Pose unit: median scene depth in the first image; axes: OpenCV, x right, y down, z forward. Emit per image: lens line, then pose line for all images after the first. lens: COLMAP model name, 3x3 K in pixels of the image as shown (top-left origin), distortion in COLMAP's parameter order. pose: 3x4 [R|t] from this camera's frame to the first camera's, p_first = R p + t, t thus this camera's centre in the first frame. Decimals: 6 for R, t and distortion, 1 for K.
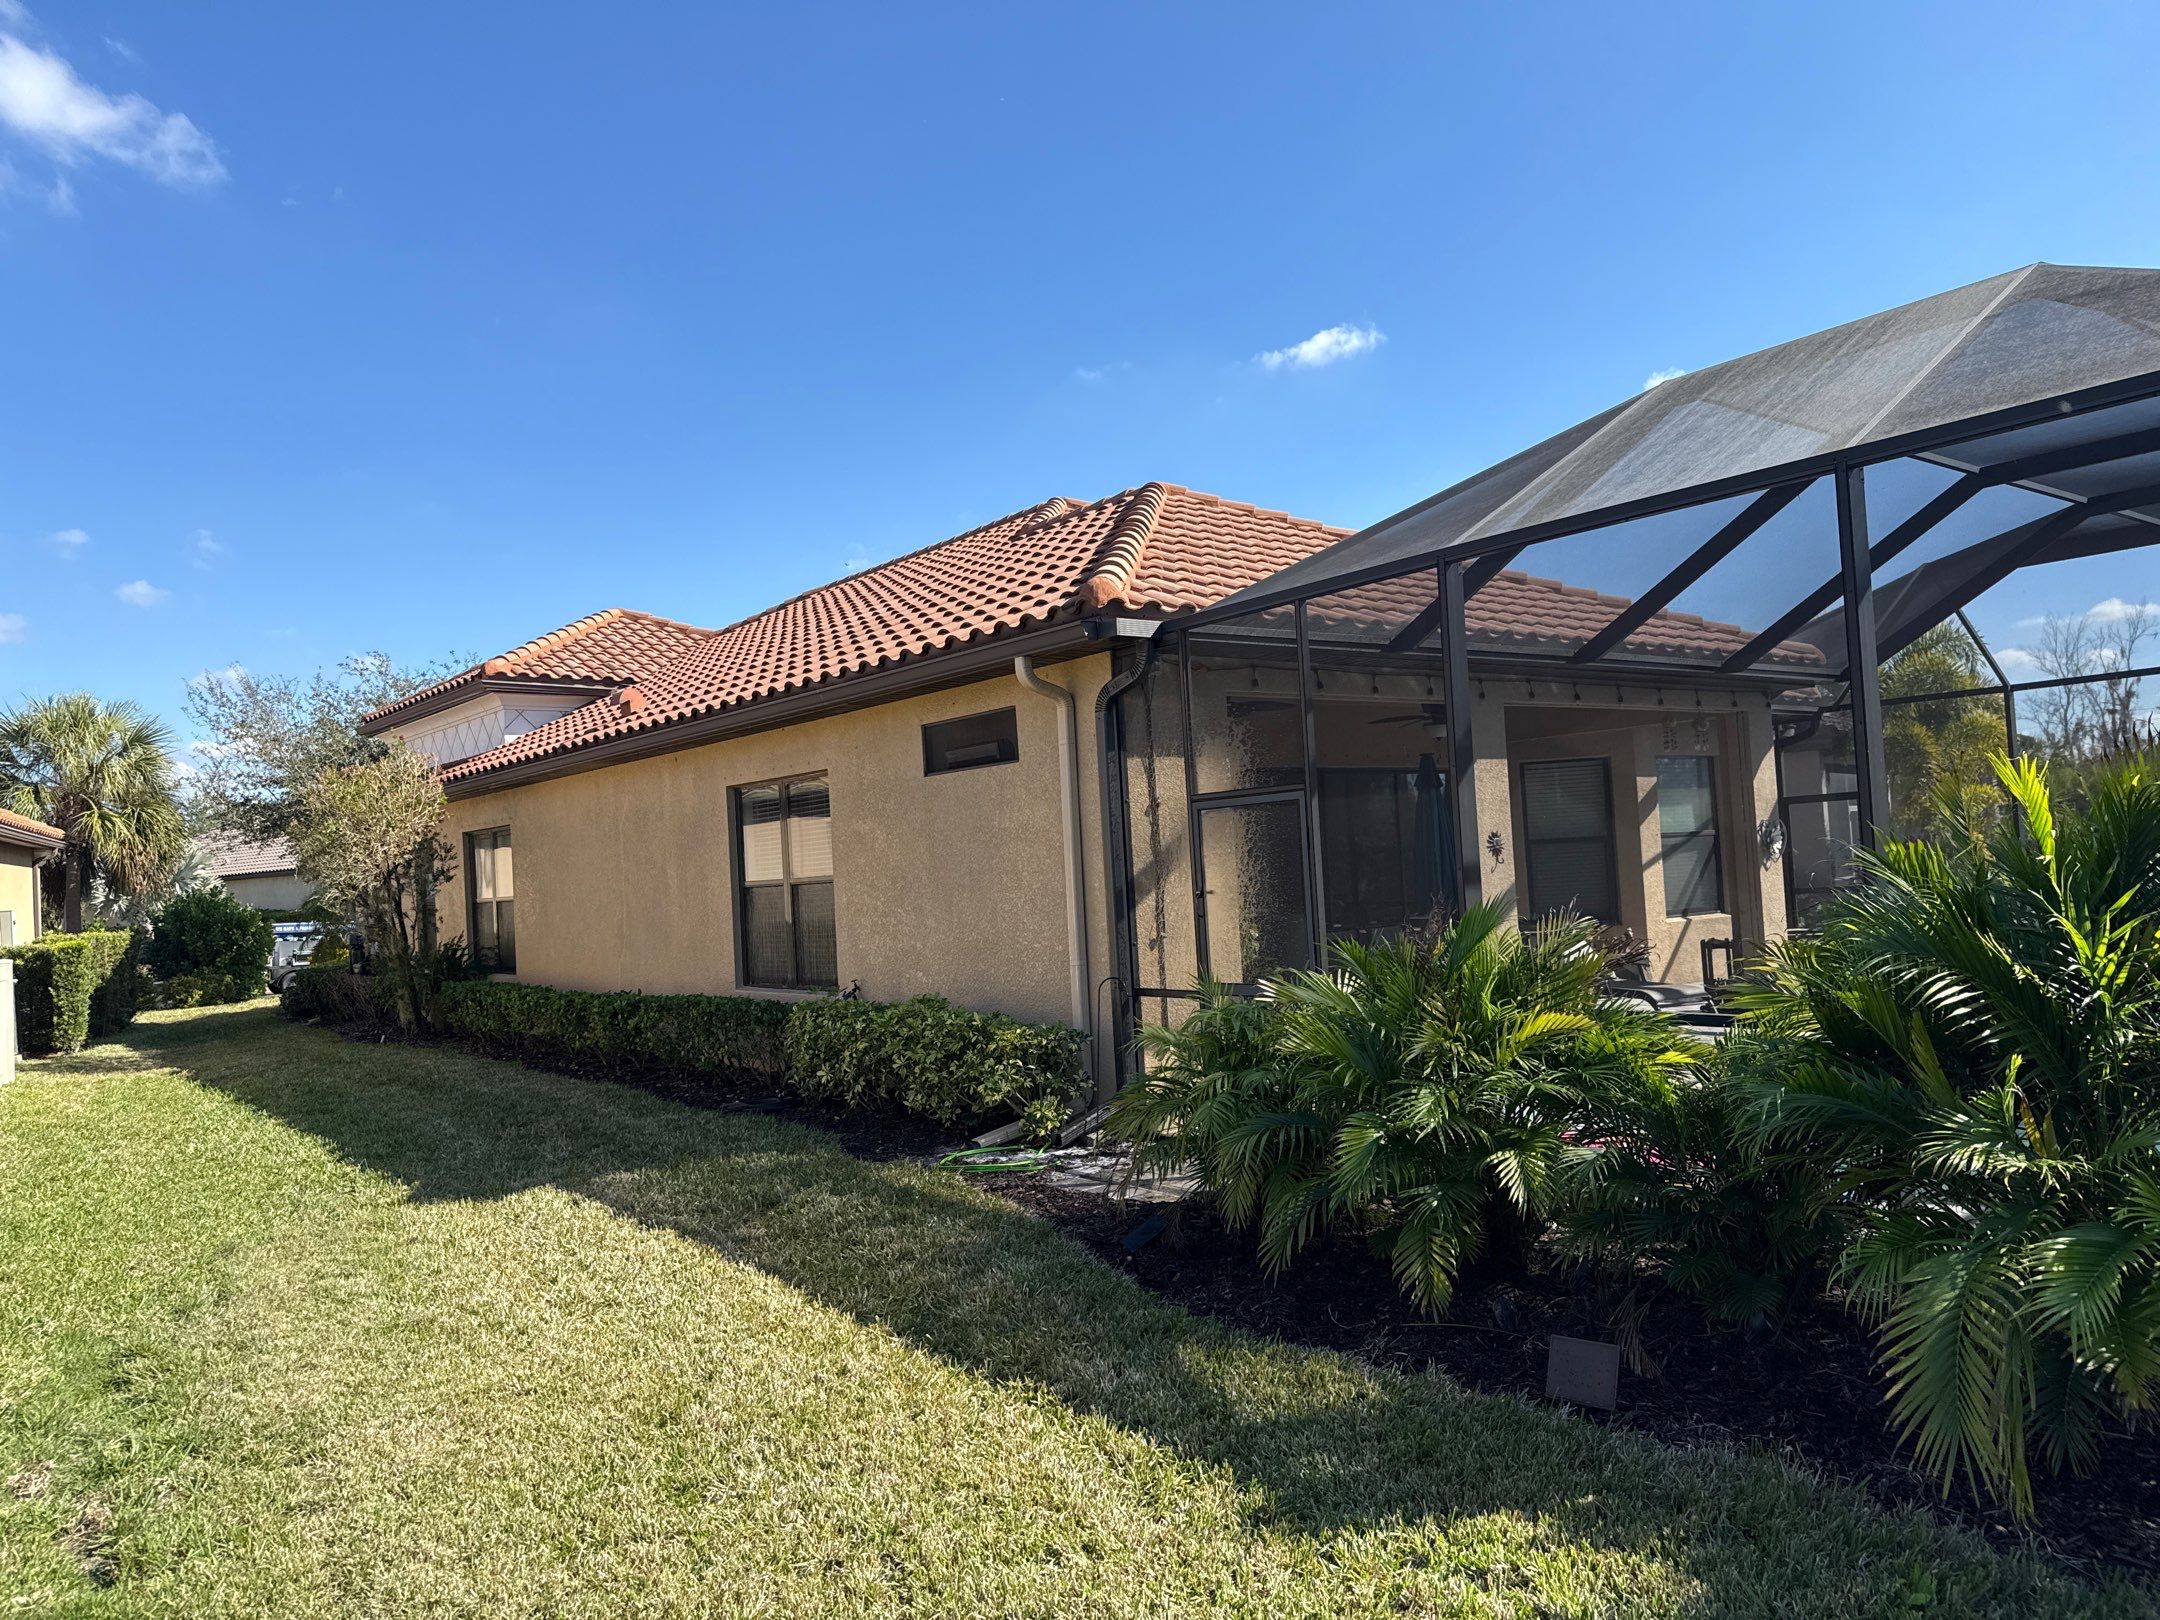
lens RADIAL K [[1500.3, 0, 1084.3], [0, 1500.3, 821.3], [0, 0, 1]] dist [0.003760, -0.000926]
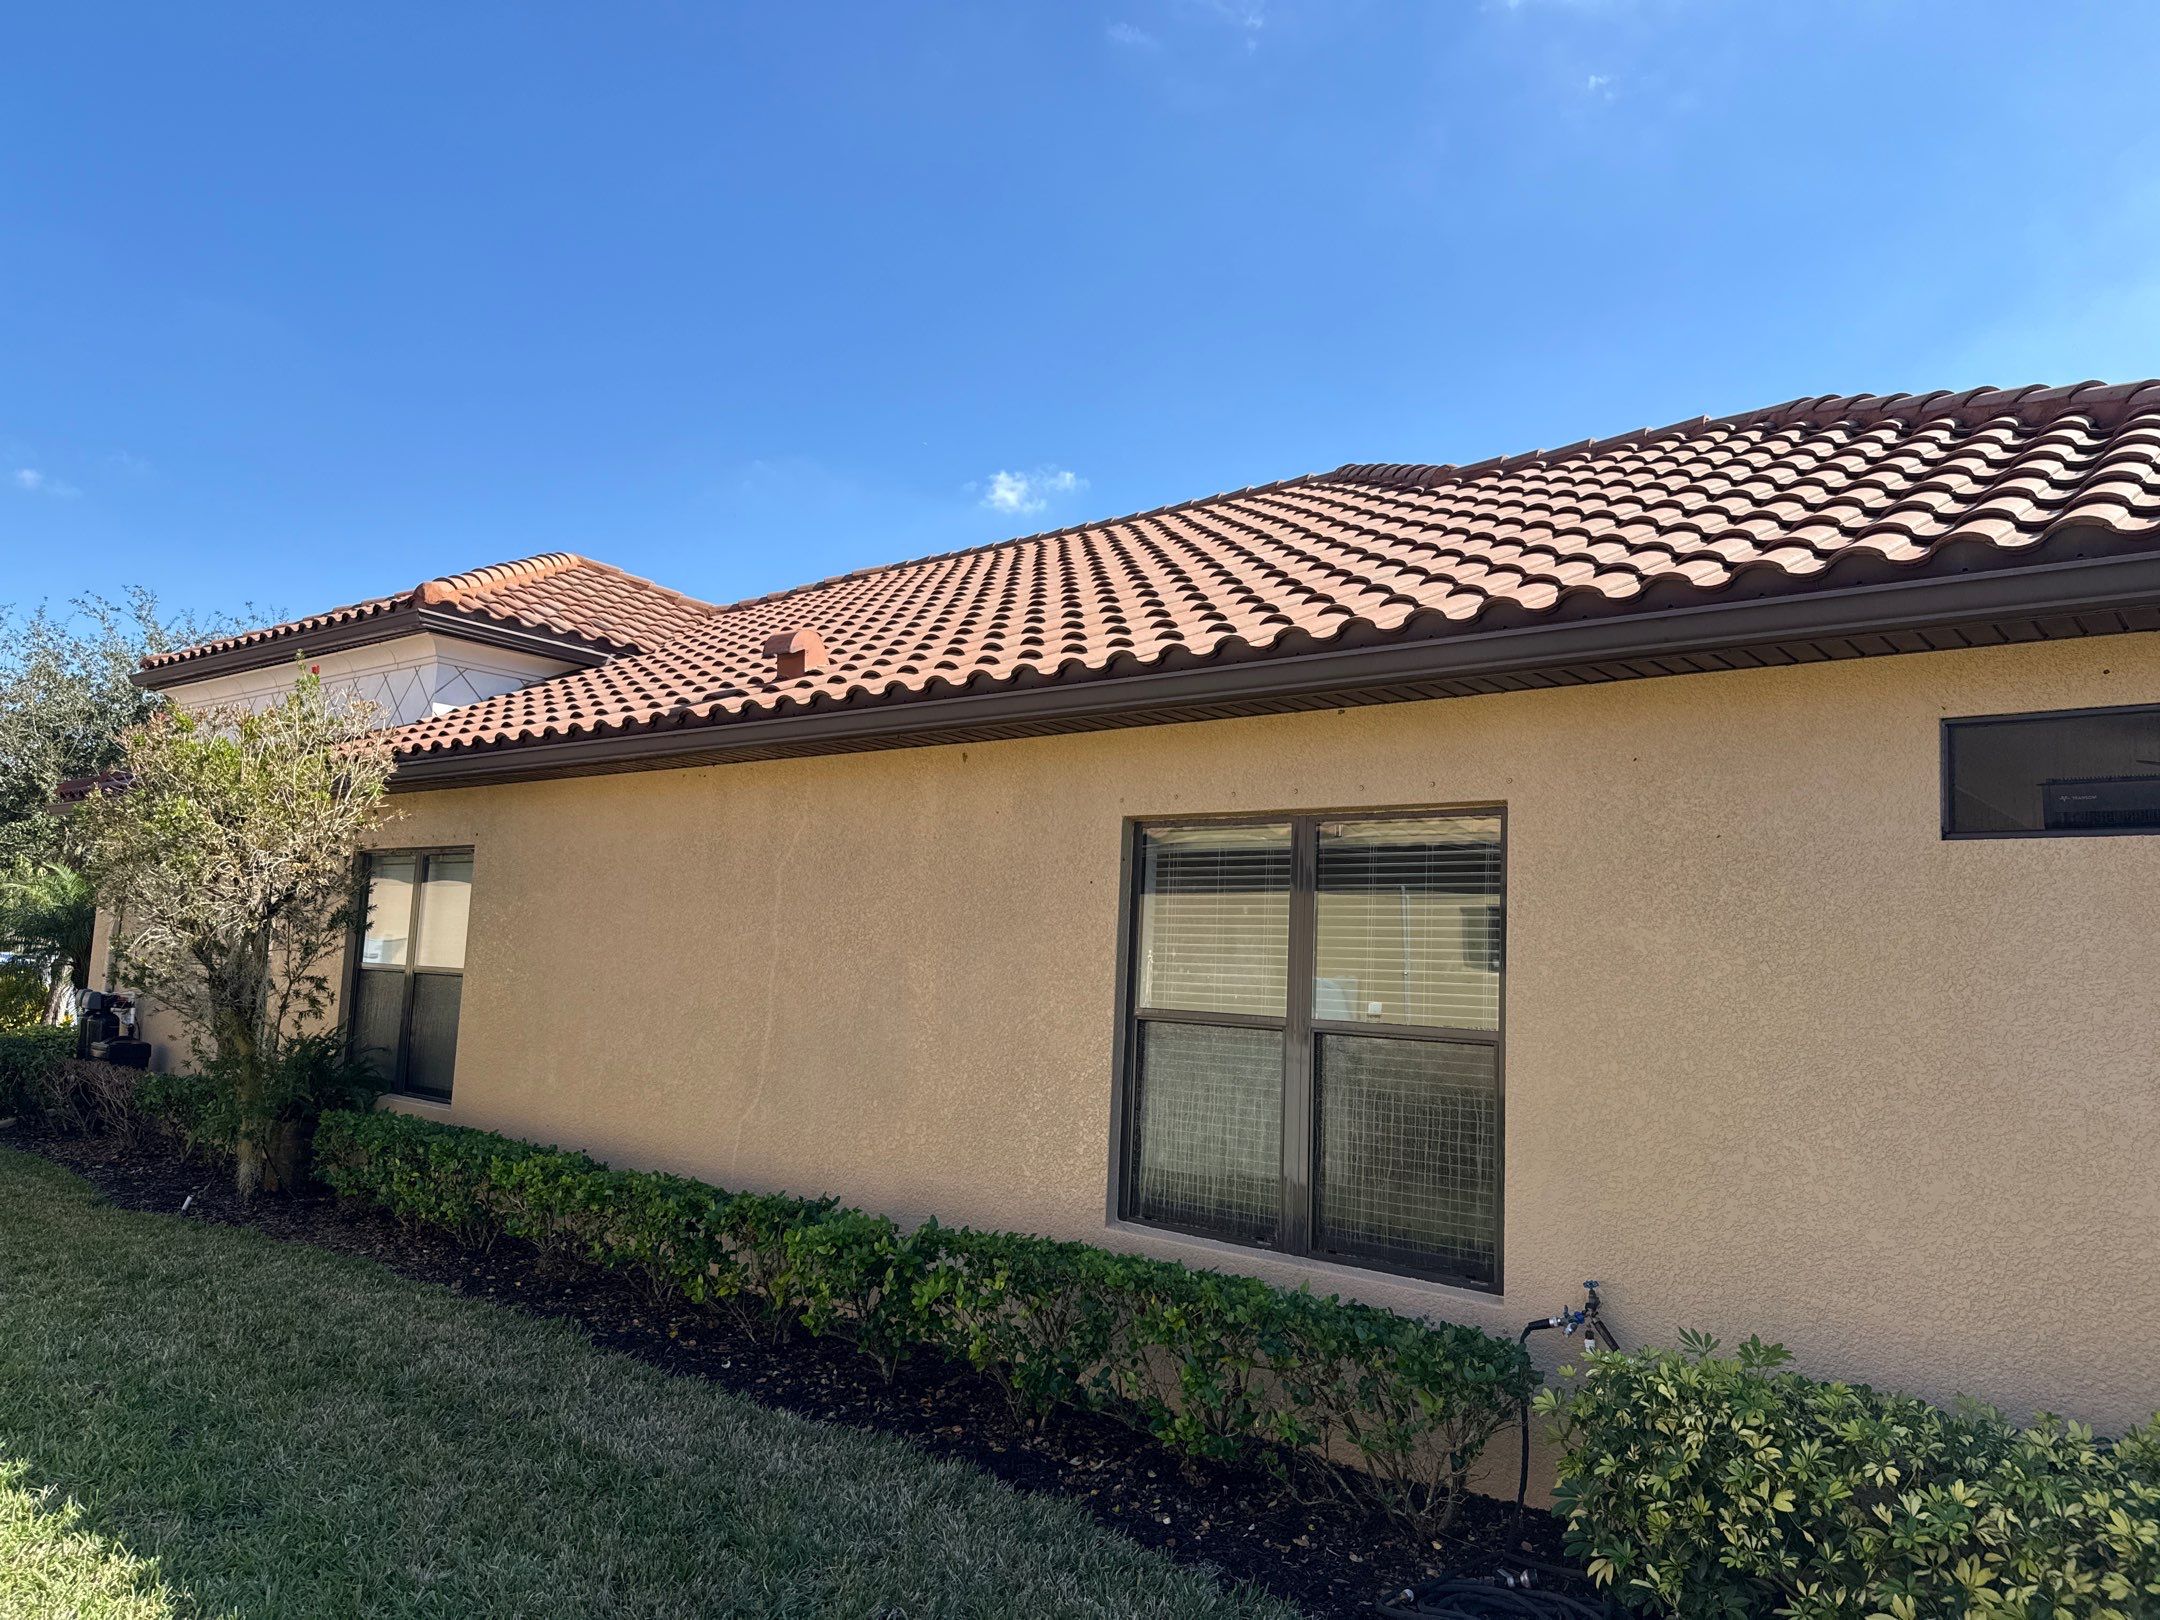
lens RADIAL K [[1539.1, 0, 1079.0], [0, 1539.1, 812.0], [0, 0, 1]] dist [0.082567, -0.106285]
pose [[0.980122, 0.120634, 0.157509, -0.271529], [-0.108319, 0.990511, -0.084585, 0.016937], [-0.166218, 0.065843, 0.983888, 0.394726]]
